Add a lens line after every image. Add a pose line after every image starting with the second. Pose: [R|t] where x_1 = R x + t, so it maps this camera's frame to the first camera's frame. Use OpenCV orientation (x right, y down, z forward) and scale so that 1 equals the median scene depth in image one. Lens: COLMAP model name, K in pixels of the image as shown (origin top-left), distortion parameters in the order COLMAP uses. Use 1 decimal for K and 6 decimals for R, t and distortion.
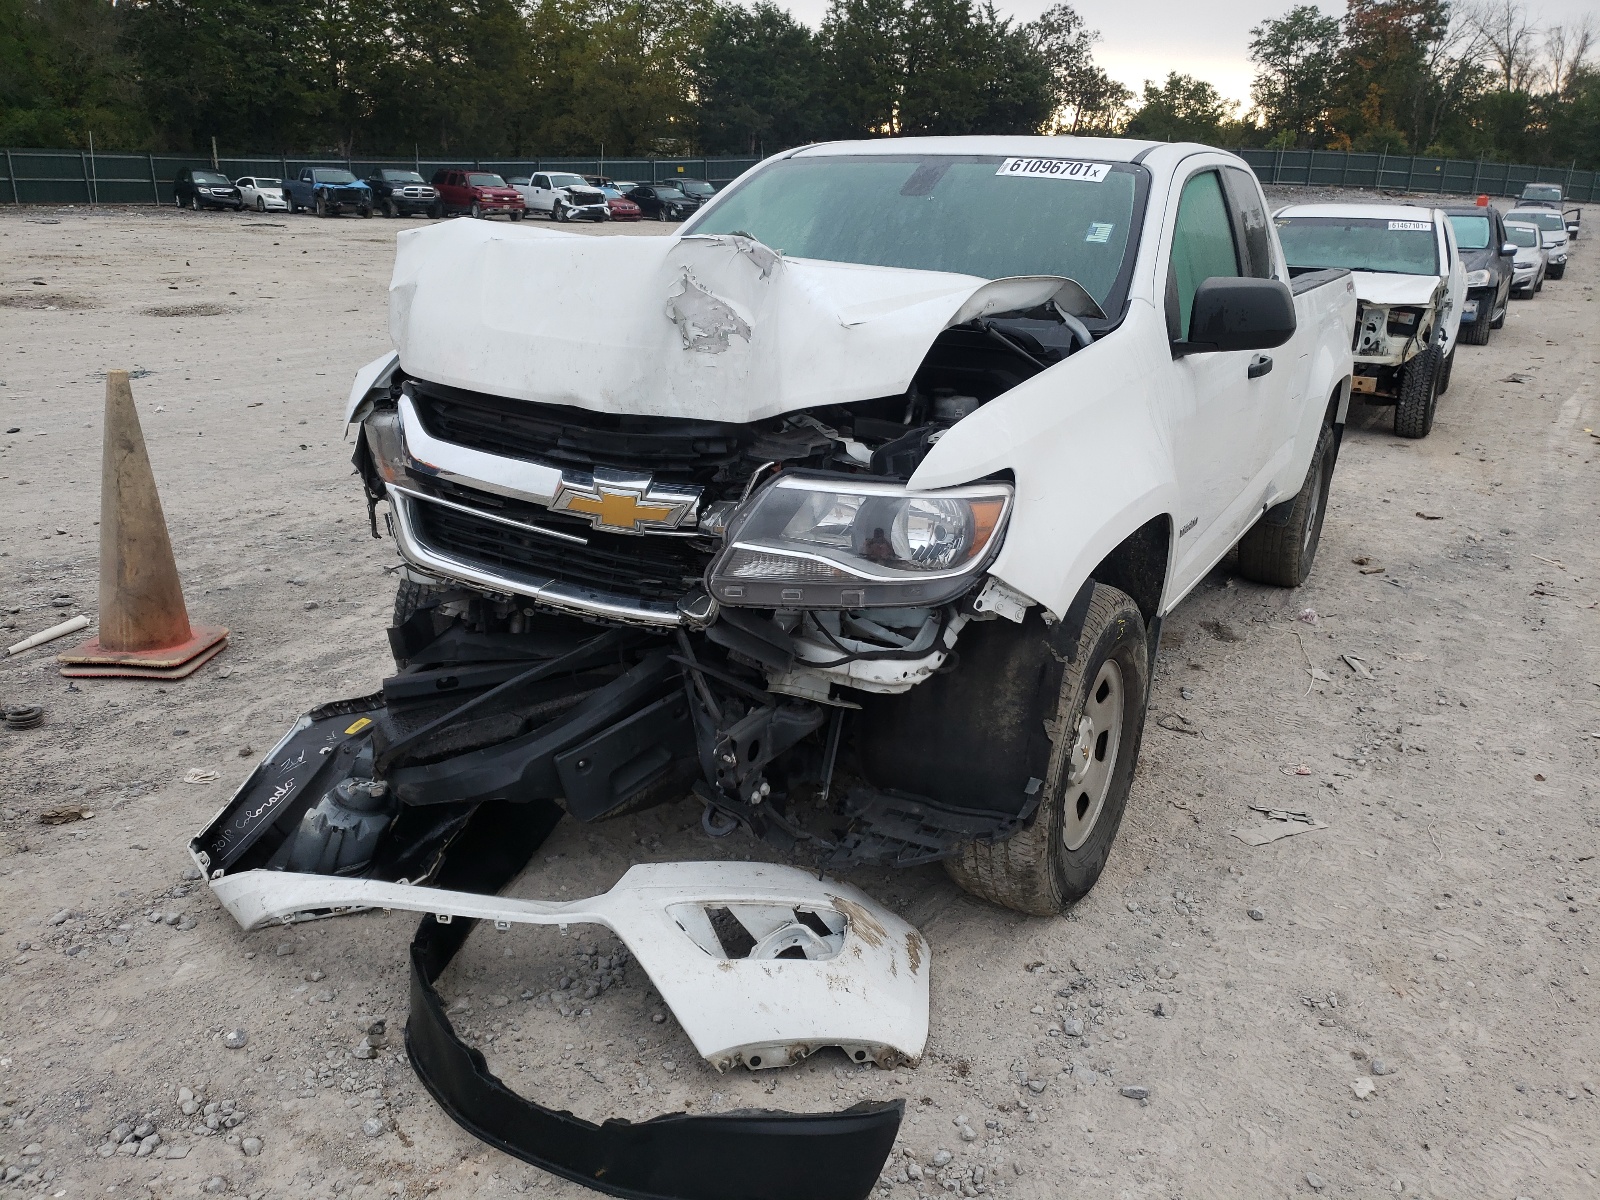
lens RADIAL K [[1237.2, 0, 788.4], [0, 1237.2, 636.3], [0, 0, 1]] dist [0.056106, -0.034026]
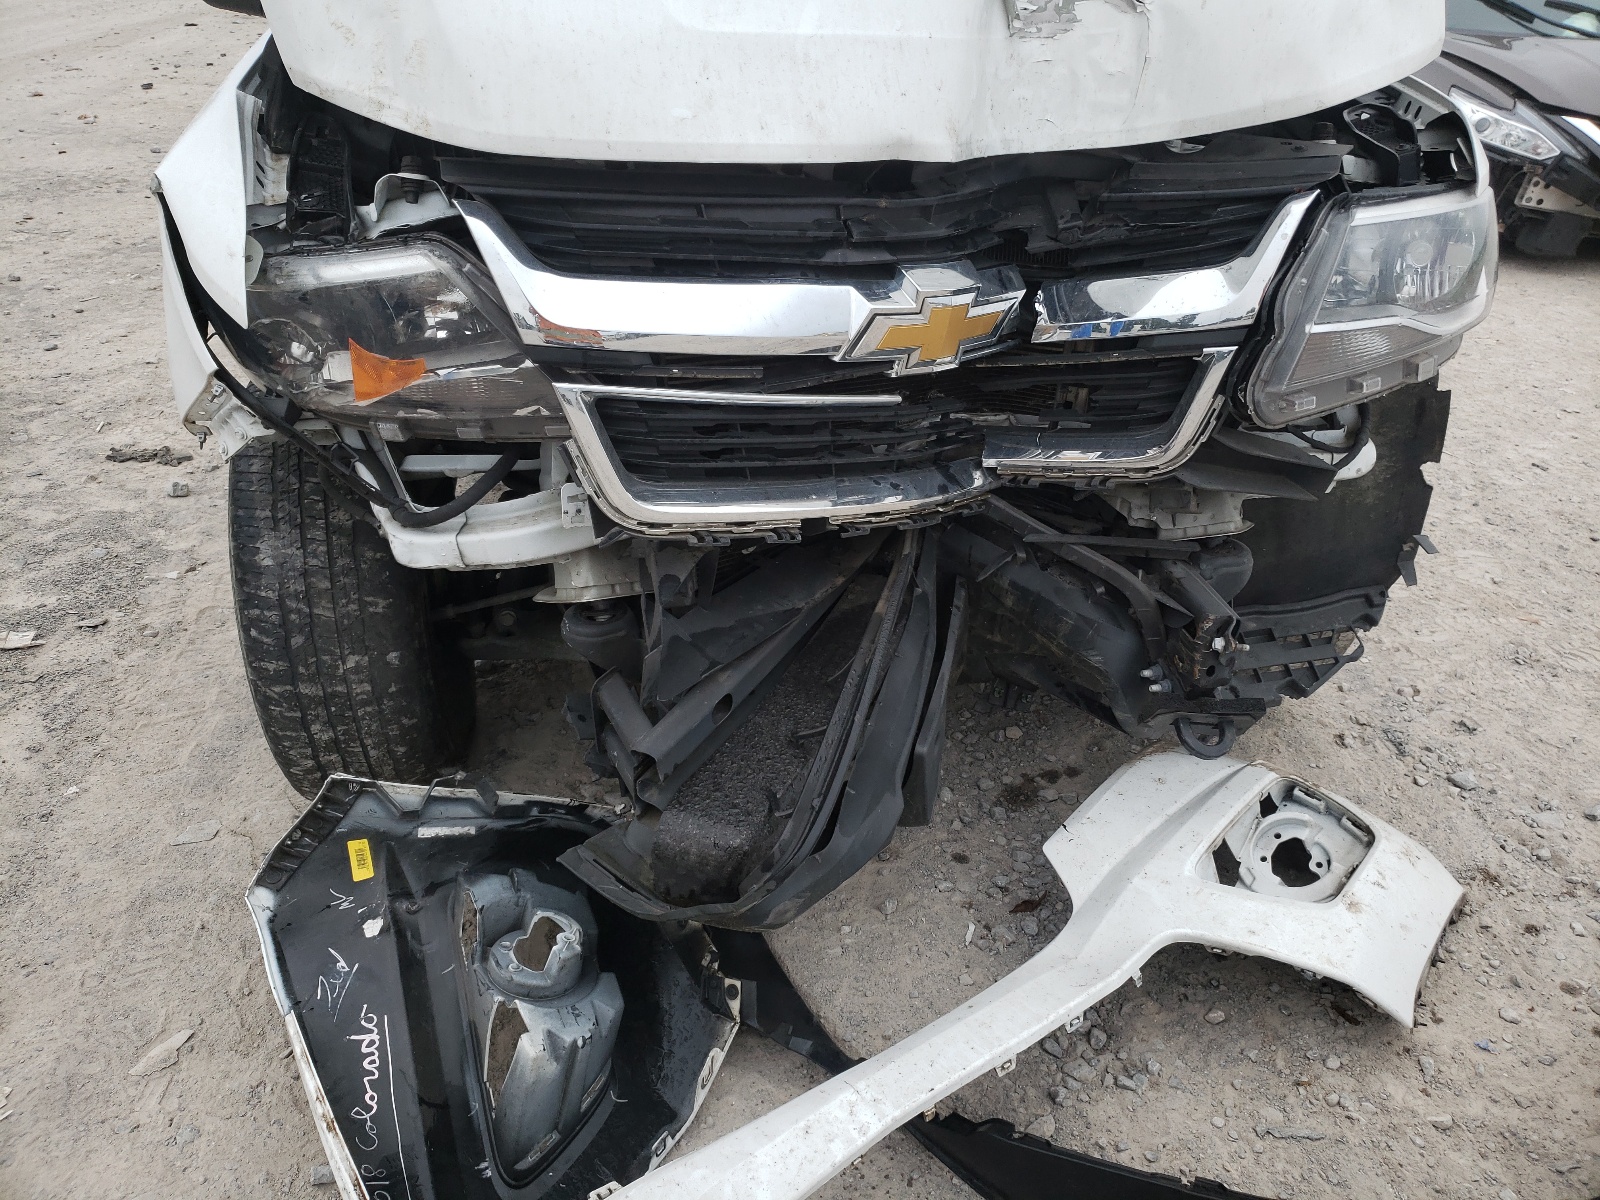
lens RADIAL K [[1237.2, 0, 802.0], [0, 1237.2, 596.2], [0, 0, 1]] dist [0.056106, -0.034026]
pose [[0.740109, -0.341267, 0.579461, -0.377936], [0.241521, 0.939069, 0.244575, -0.094667], [-0.627620, -0.041060, 0.777437, 0.371178]]
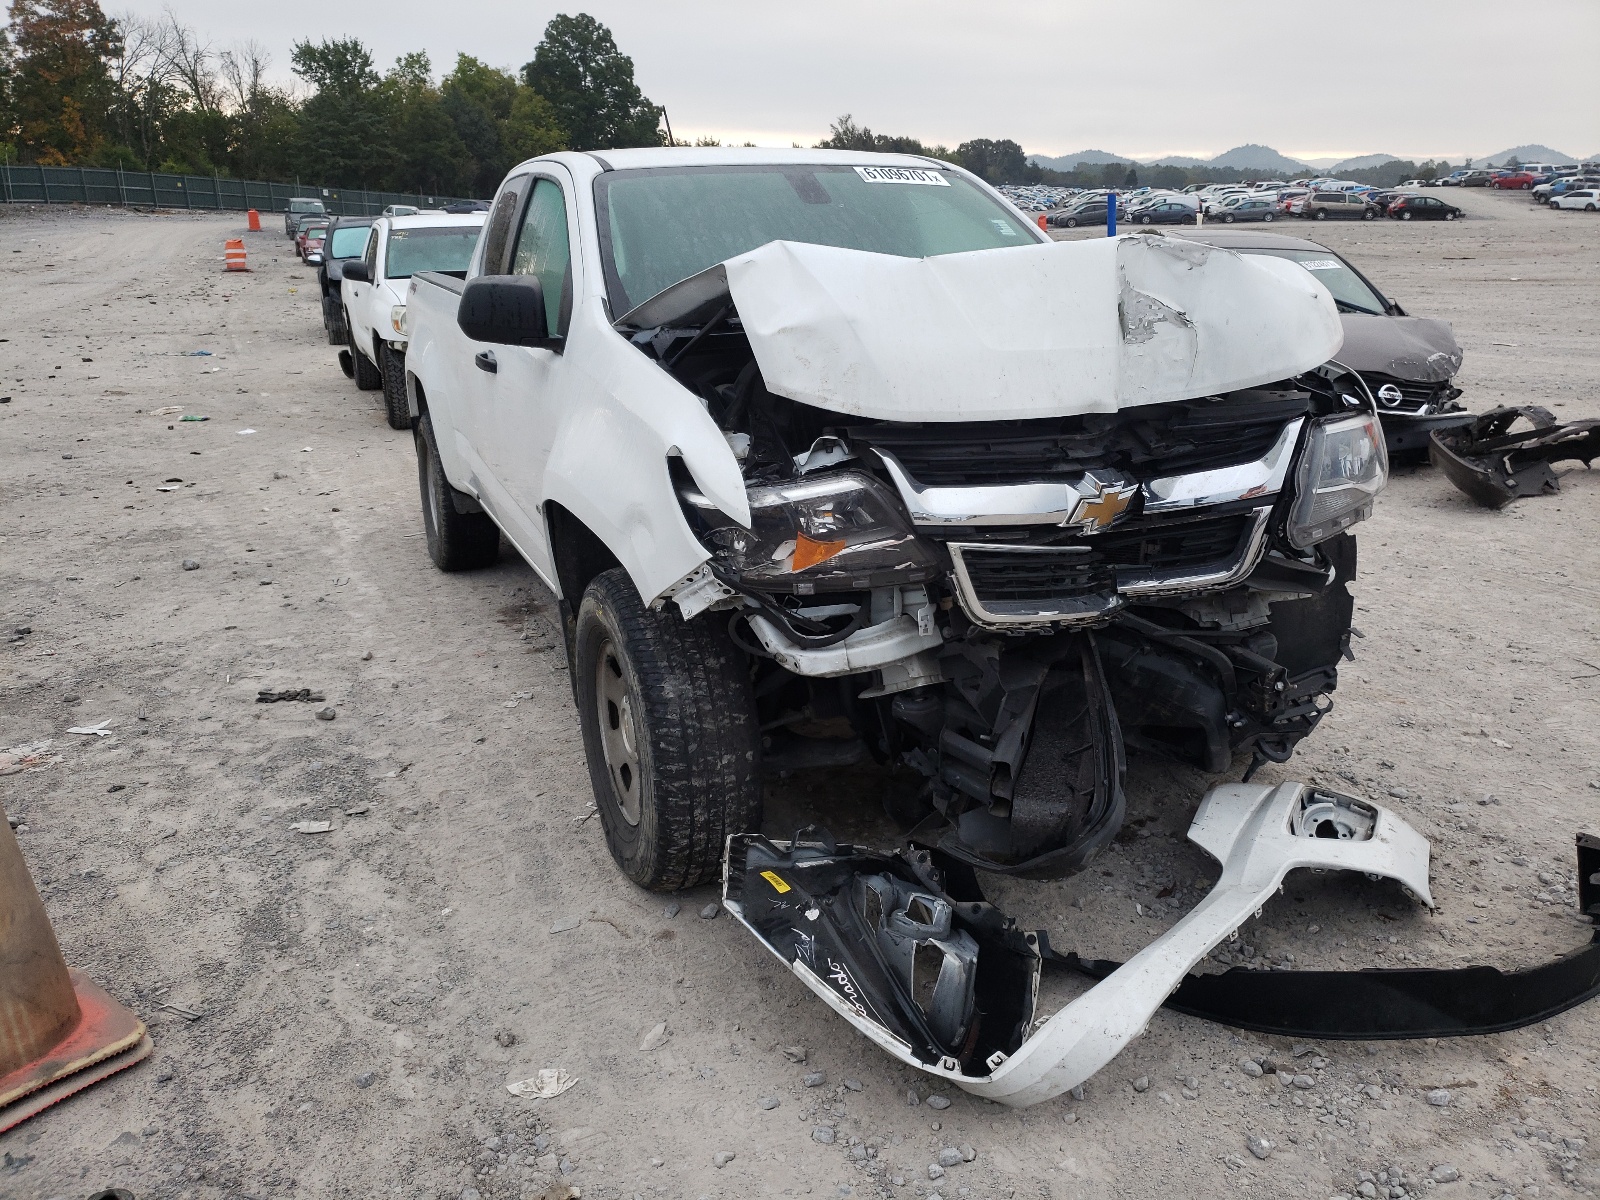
lens RADIAL K [[1256.2, 0, 806.7], [0, 1256.2, 615.4], [0, 0, 1]] dist [0.048523, -0.034572]
pose [[0.590650, -0.280213, 0.756712, -0.704816], [0.302688, 0.946232, 0.114130, -0.137239], [-0.748006, 0.161637, 0.643709, 0.350260]]
